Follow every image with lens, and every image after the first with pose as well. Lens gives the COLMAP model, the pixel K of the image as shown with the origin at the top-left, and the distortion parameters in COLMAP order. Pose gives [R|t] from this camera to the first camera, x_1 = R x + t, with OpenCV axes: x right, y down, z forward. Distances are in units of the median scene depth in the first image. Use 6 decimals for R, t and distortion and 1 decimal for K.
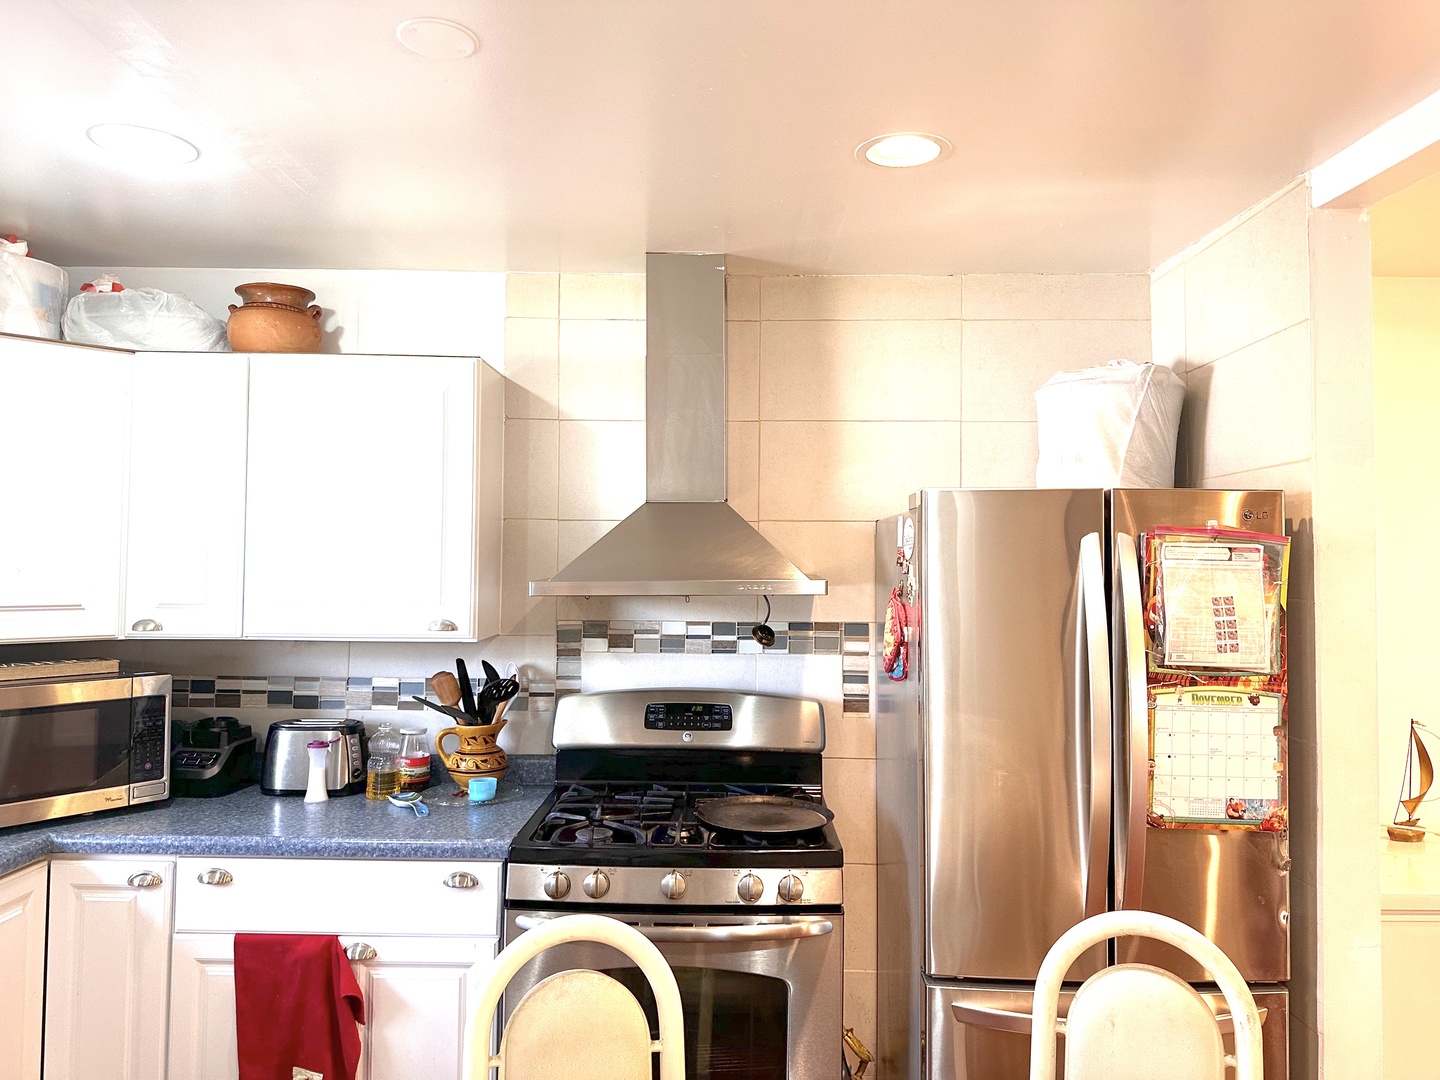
lens RADIAL K [[1010.8, 0, 721.4], [0, 1010.8, 532.7], [0, 0, 1]] dist [0.007914, -0.000127]
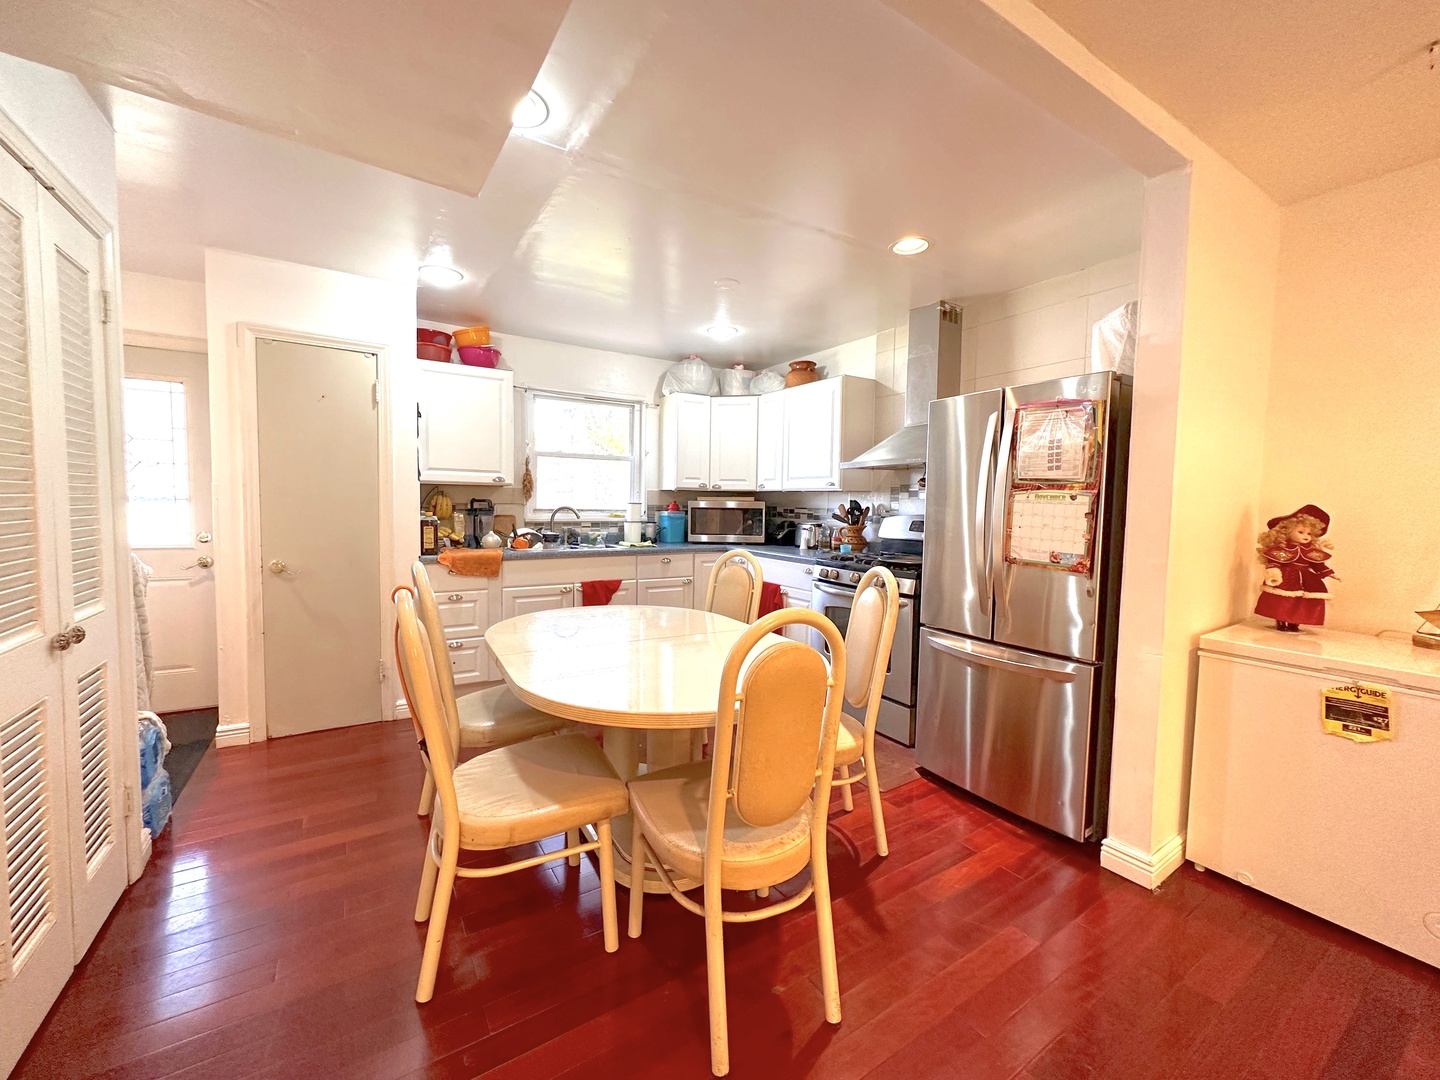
lens RADIAL K [[575.5, 0, 717.9], [0, 575.5, 540.5], [0, 0, 1]] dist [-0.001119, -0.000245]
pose [[0.537639, 0.054155, -0.841434, 0.925833], [0.015972, 0.997102, 0.074379, 0.139670], [0.843024, -0.053429, 0.535216, -0.041753]]
